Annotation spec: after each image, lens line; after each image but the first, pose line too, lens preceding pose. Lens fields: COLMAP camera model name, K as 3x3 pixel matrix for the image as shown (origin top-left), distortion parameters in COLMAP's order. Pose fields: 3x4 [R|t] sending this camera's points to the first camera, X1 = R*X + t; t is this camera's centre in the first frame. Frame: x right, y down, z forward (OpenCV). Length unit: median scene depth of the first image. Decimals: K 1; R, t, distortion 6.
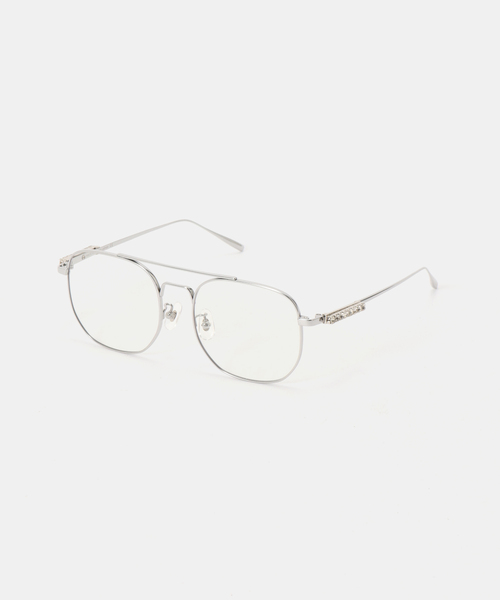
lens RADIAL K [[1811.8, 0, 250.0], [0, 1811.8, 300.0], [0, 0, 1]] dist [-0.035201, 0.196338]
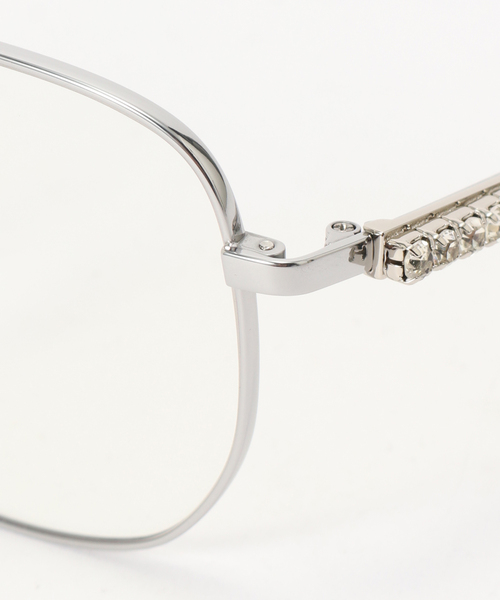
lens RADIAL K [[1568.5, 0, 250.0], [0, 1568.5, 300.0], [0, 0, 1]] dist [0.678111, -0.107408]
pose [[0.999075, -0.023469, 0.036035, 0.023240], [0.023683, 0.999704, -0.005530, 0.015719], [-0.035894, 0.006379, 0.999335, 0.846954]]
